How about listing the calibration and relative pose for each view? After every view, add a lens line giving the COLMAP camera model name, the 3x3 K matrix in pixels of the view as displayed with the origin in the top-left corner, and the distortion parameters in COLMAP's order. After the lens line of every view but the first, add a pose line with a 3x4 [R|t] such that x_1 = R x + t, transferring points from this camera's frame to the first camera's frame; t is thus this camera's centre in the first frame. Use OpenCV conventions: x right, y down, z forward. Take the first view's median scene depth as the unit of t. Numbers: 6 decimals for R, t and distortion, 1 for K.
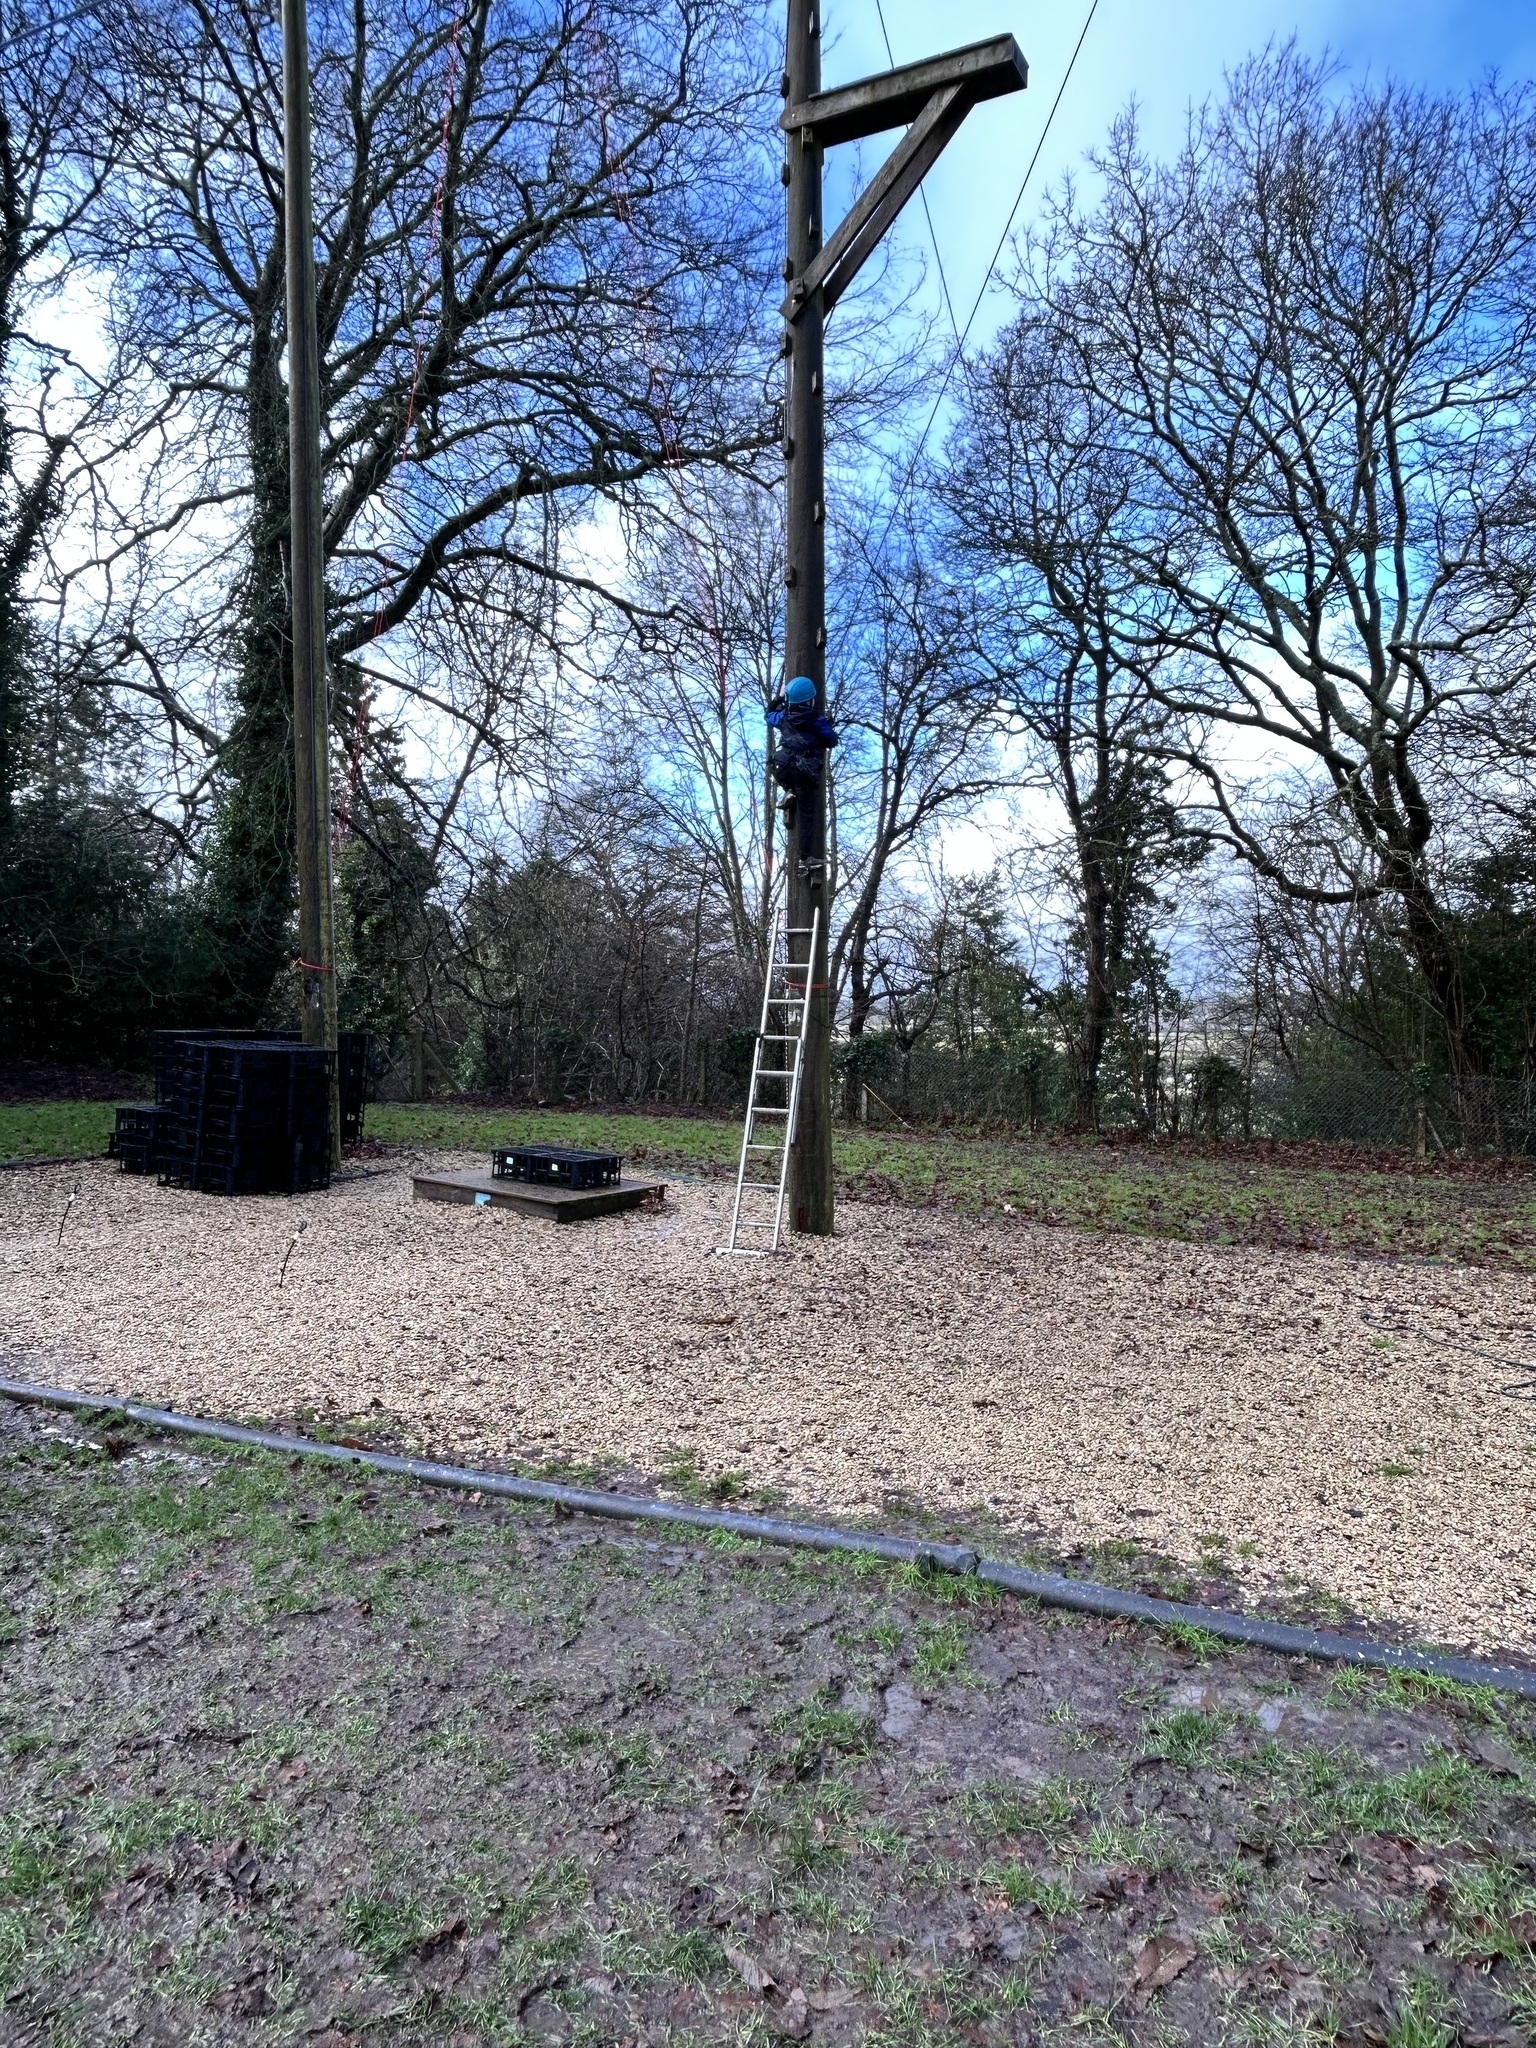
lens RADIAL K [[1369.7, 0, 778.7], [0, 1369.7, 1025.2], [0, 0, 1]] dist [-0.000207, -0.001781]
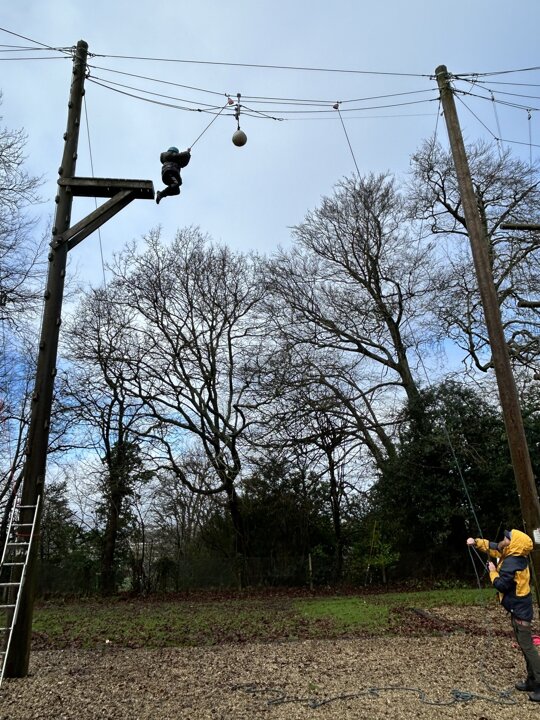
lens RADIAL K [[481.5, 0, 271.7], [0, 481.5, 362.0], [0, 0, 1]] dist [-0.000207, -0.001781]
pose [[0.835830, 0.143103, 0.530010, -0.074907], [0.053354, 0.939685, -0.337854, -0.007902], [-0.546390, 0.310666, 0.777782, 0.141058]]
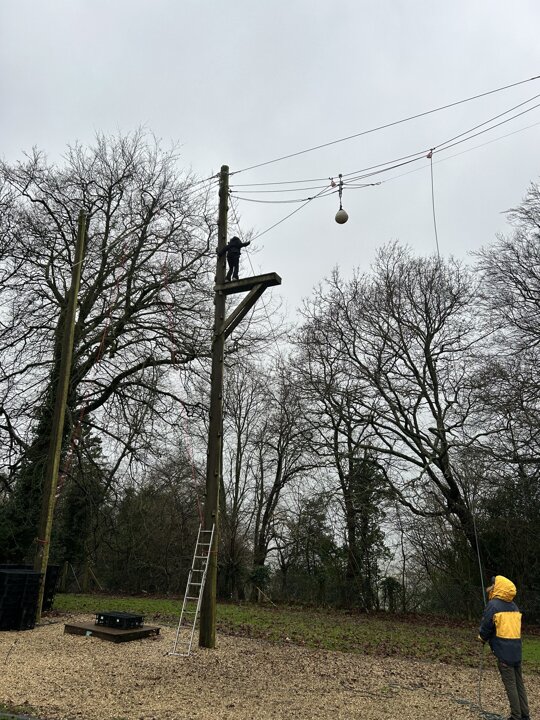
lens RADIAL K [[539.9, 0, 267.9], [0, 539.9, 361.8], [0, 0, 1]] dist [0.063412, -0.062396]
pose [[0.999572, 0.020447, 0.020915, 0.092312], [-0.012141, 0.940597, -0.339308, -0.013613], [-0.026611, 0.338909, 0.940443, -0.190313]]
